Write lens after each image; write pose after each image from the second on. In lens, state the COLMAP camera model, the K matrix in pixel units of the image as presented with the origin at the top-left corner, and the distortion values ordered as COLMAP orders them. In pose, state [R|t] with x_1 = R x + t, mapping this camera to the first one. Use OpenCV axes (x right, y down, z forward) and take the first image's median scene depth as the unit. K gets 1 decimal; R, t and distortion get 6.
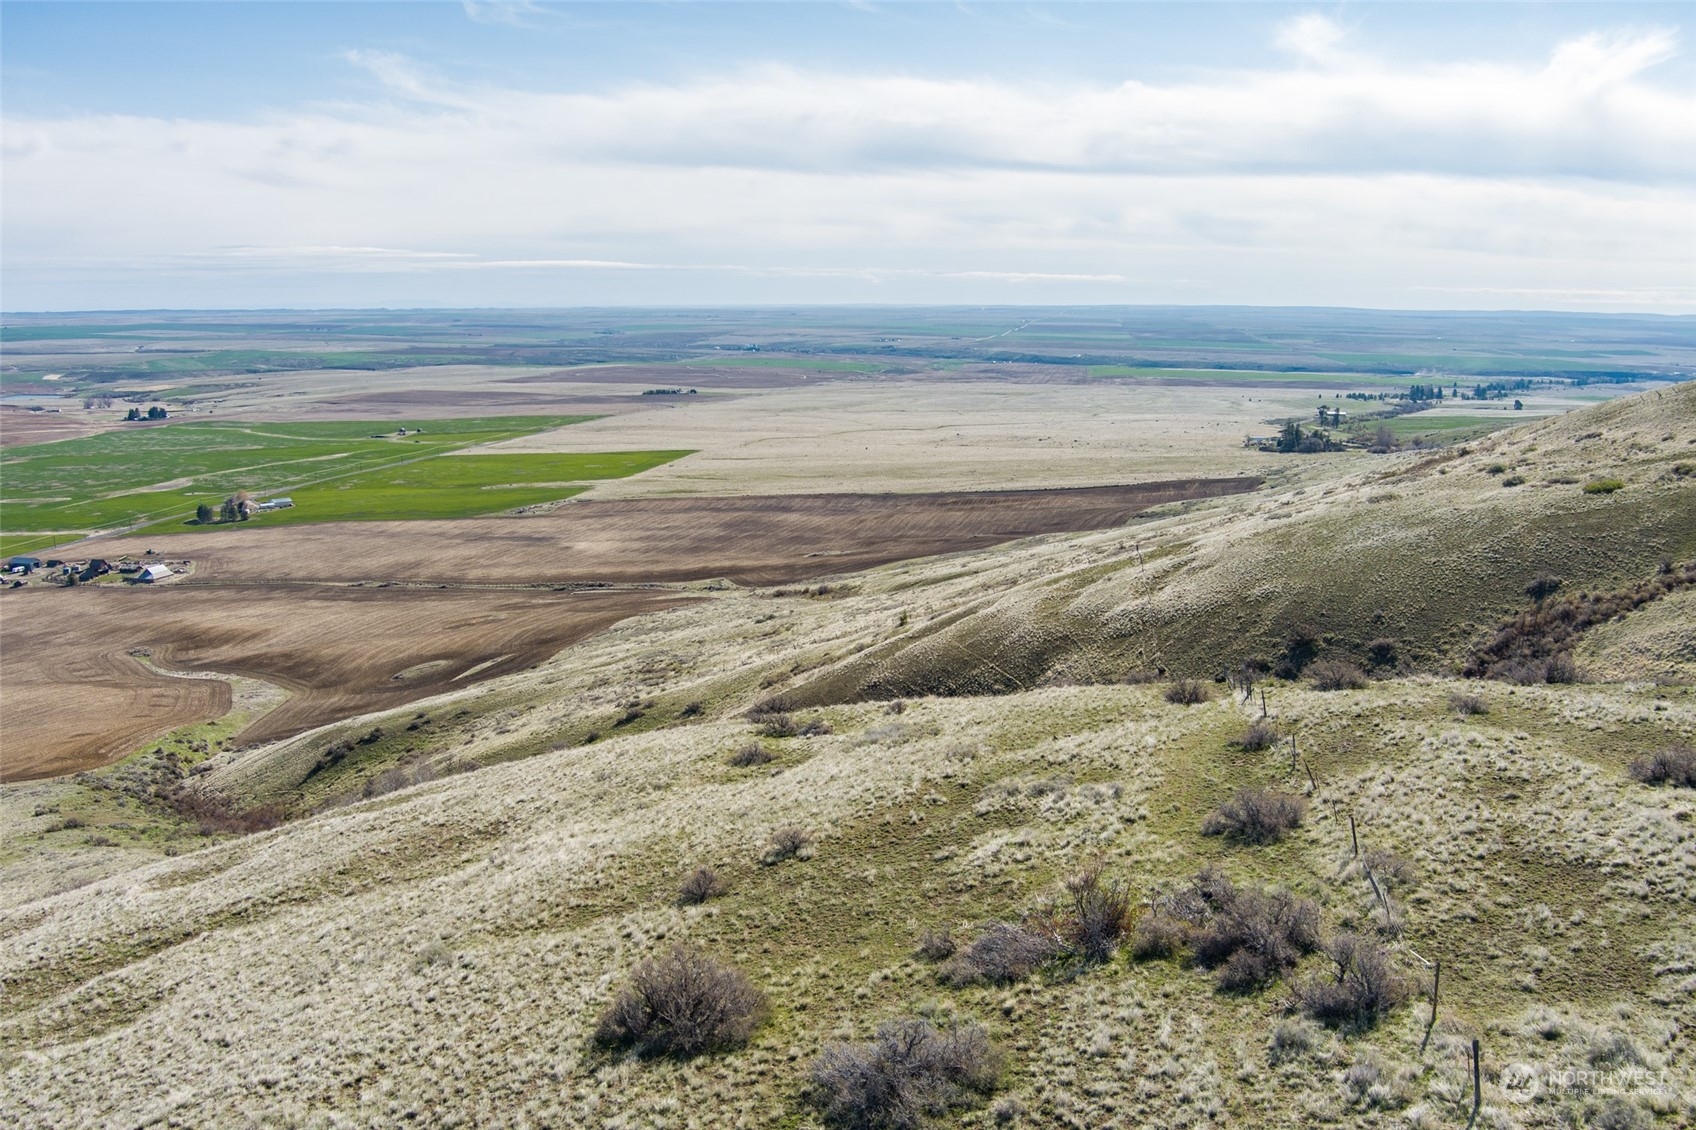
lens RADIAL K [[1429.4, 0, 847.4], [0, 1429.4, 570.4], [0, 0, 1]] dist [-0.063644, 0.001009]
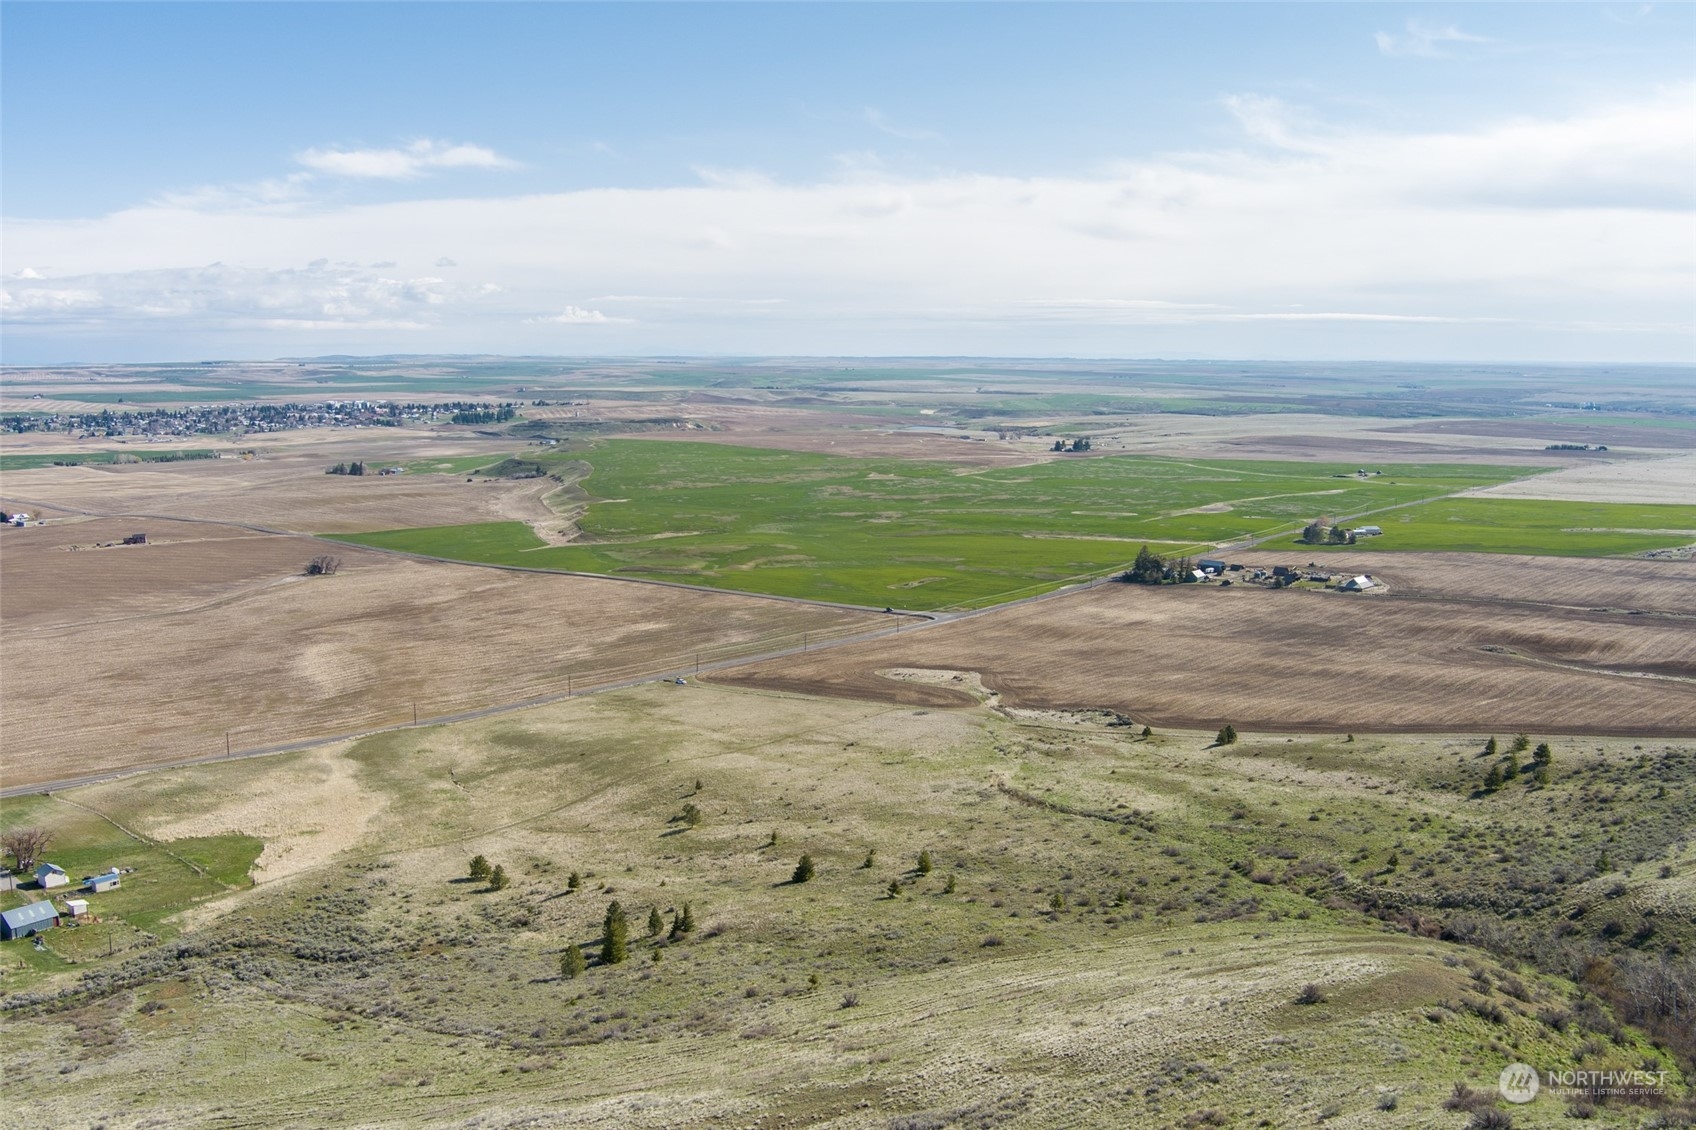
lens RADIAL K [[1444.1, 0, 841.2], [0, 1444.1, 563.8], [0, 0, 1]] dist [-0.063924, 0.002626]
pose [[0.865932, 0.074811, -0.494535, -0.283089], [-0.095314, 0.995313, -0.016328, 0.040448], [0.490996, 0.061275, 0.869004, -0.130094]]
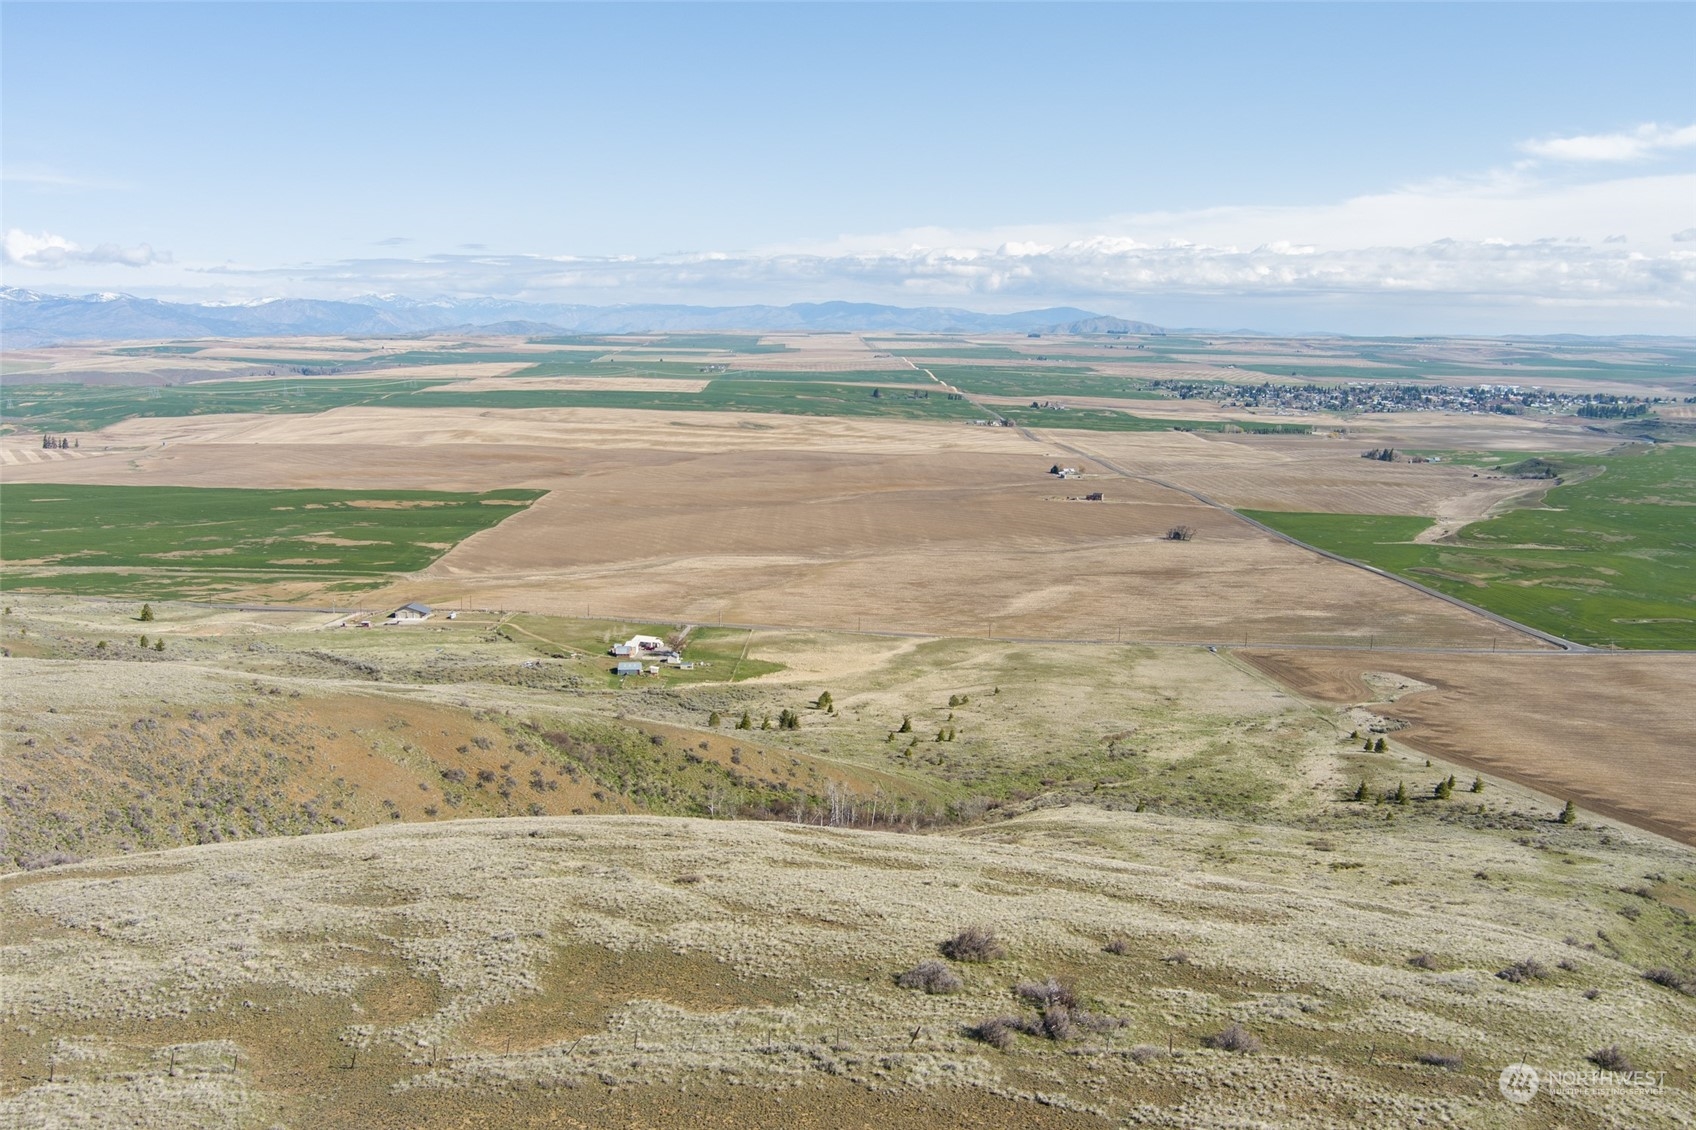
lens RADIAL K [[1402.9, 0, 846.5], [0, 1402.9, 575.3], [0, 0, 1]] dist [-0.070533, 0.008514]
pose [[0.222331, 0.181696, -0.957891, 0.101723], [-0.193964, 0.971086, 0.139179, -0.031411], [0.955483, 0.154852, 0.251145, -0.001770]]
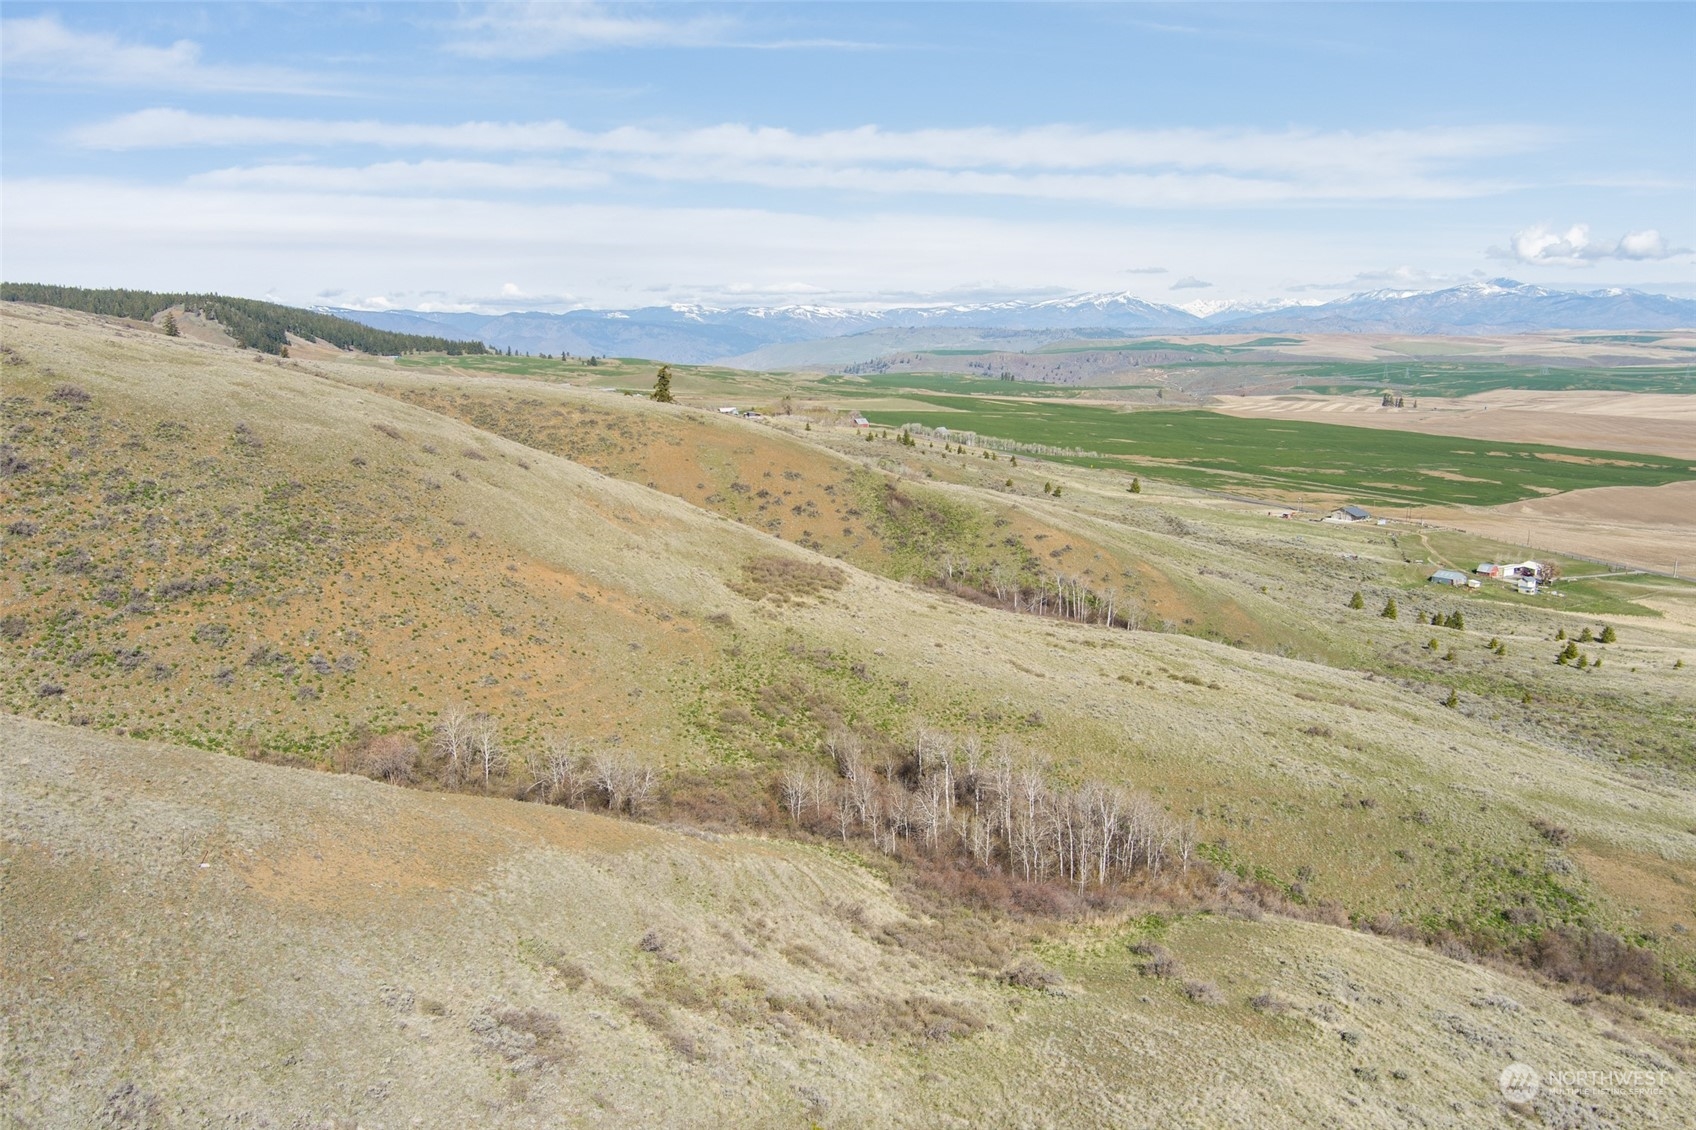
lens RADIAL K [[1395.7, 0, 845.2], [0, 1395.7, 567.8], [0, 0, 1]] dist [-0.073900, 0.009104]
pose [[-0.702408, 0.136221, -0.698618, 0.049665], [-0.123449, 0.943325, 0.308056, -0.033193], [0.700987, 0.302625, -0.645783, 0.310146]]
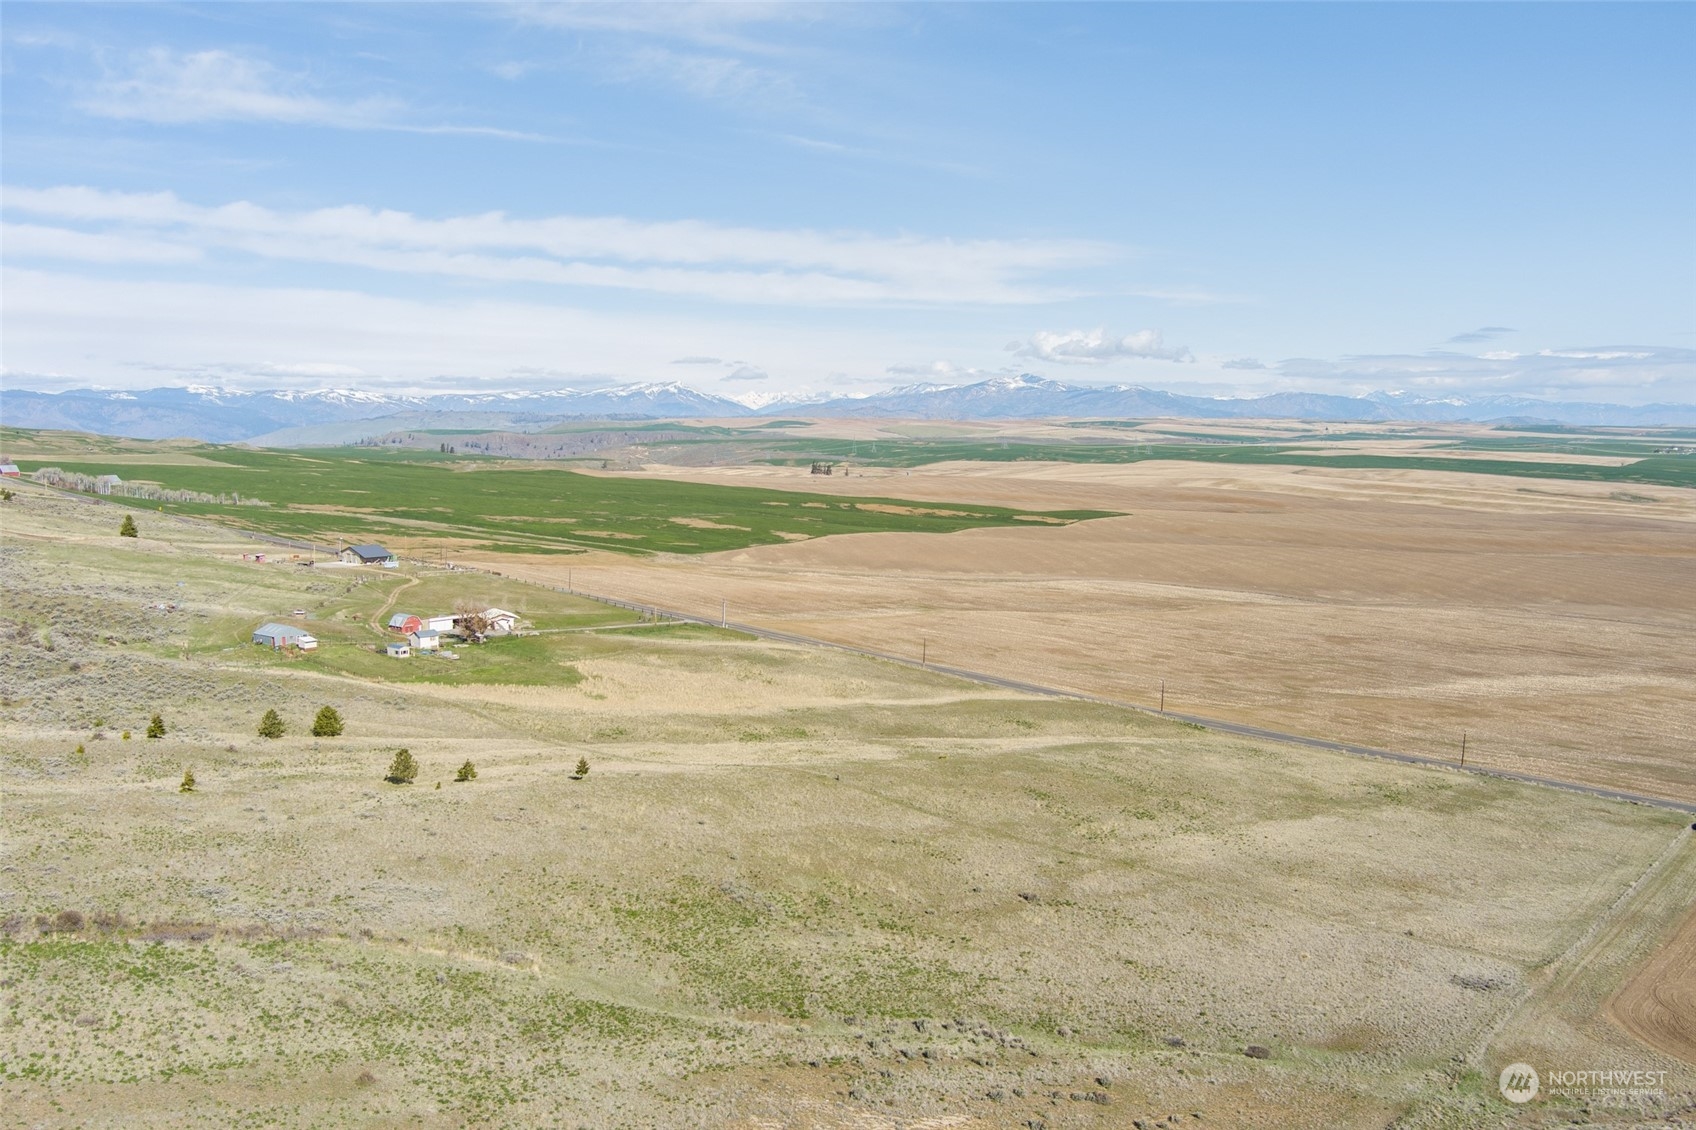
lens RADIAL K [[1402.9, 0, 846.5], [0, 1402.9, 575.3], [0, 0, 1]] dist [-0.070533, 0.008514]
pose [[-0.455778, 0.103791, -0.884021, -0.337945], [-0.177291, 0.962691, 0.204434, 0.009163], [0.872258, 0.249906, -0.420372, 0.405319]]
